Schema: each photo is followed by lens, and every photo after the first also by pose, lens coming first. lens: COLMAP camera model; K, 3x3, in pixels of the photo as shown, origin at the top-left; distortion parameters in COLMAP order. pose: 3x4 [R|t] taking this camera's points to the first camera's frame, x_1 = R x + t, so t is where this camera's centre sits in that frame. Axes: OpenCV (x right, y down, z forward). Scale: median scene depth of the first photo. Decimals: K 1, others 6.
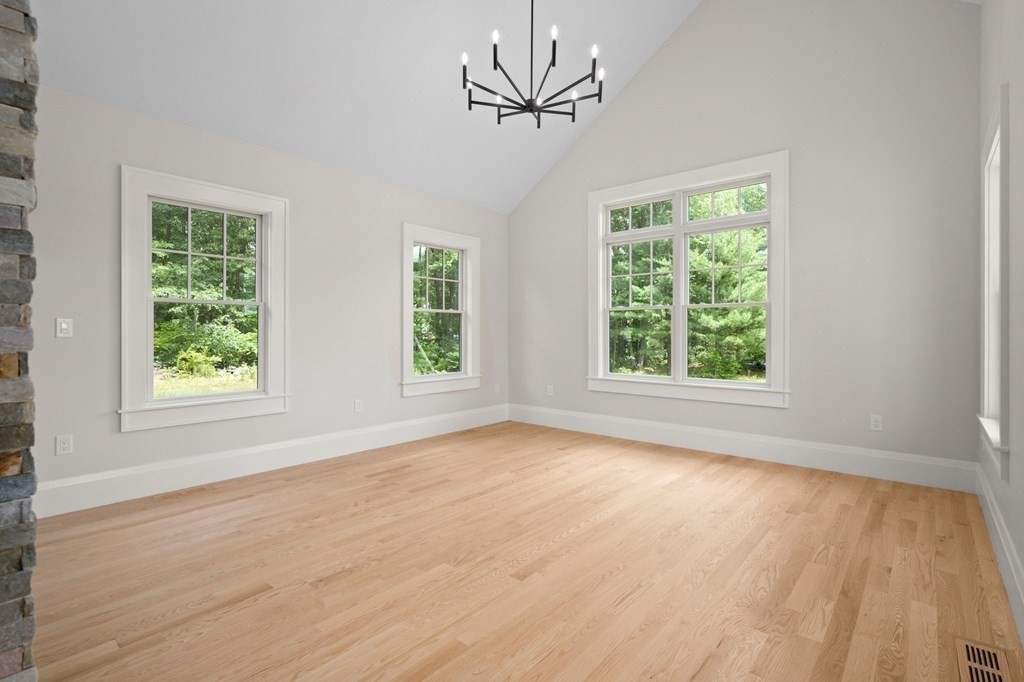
lens RADIAL K [[496.1, 0, 508.4], [0, 496.1, 334.5], [0, 0, 1]] dist [0.000211, 0.000332]
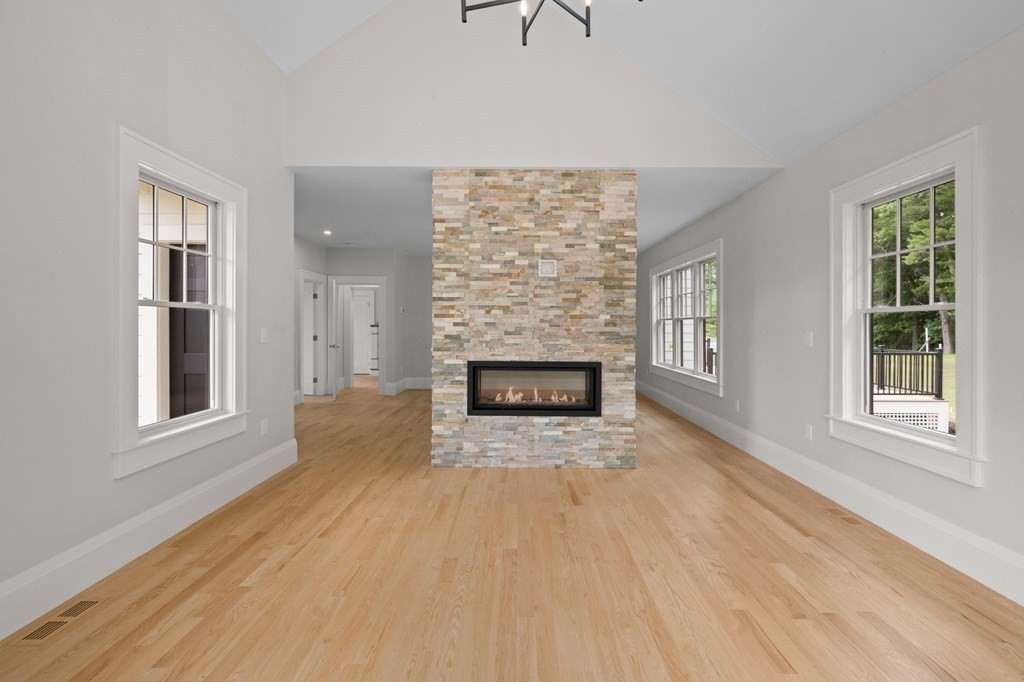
lens RADIAL K [[470.4, 0, 512.0], [0, 470.4, 341.0], [0, 0, 1]] dist [0.002728, -0.000021]
pose [[-0.773619, 0.016255, -0.633442, 0.484965], [-0.002925, 0.999569, 0.029224, -0.047049], [0.633644, 0.024461, -0.773238, 1.561813]]
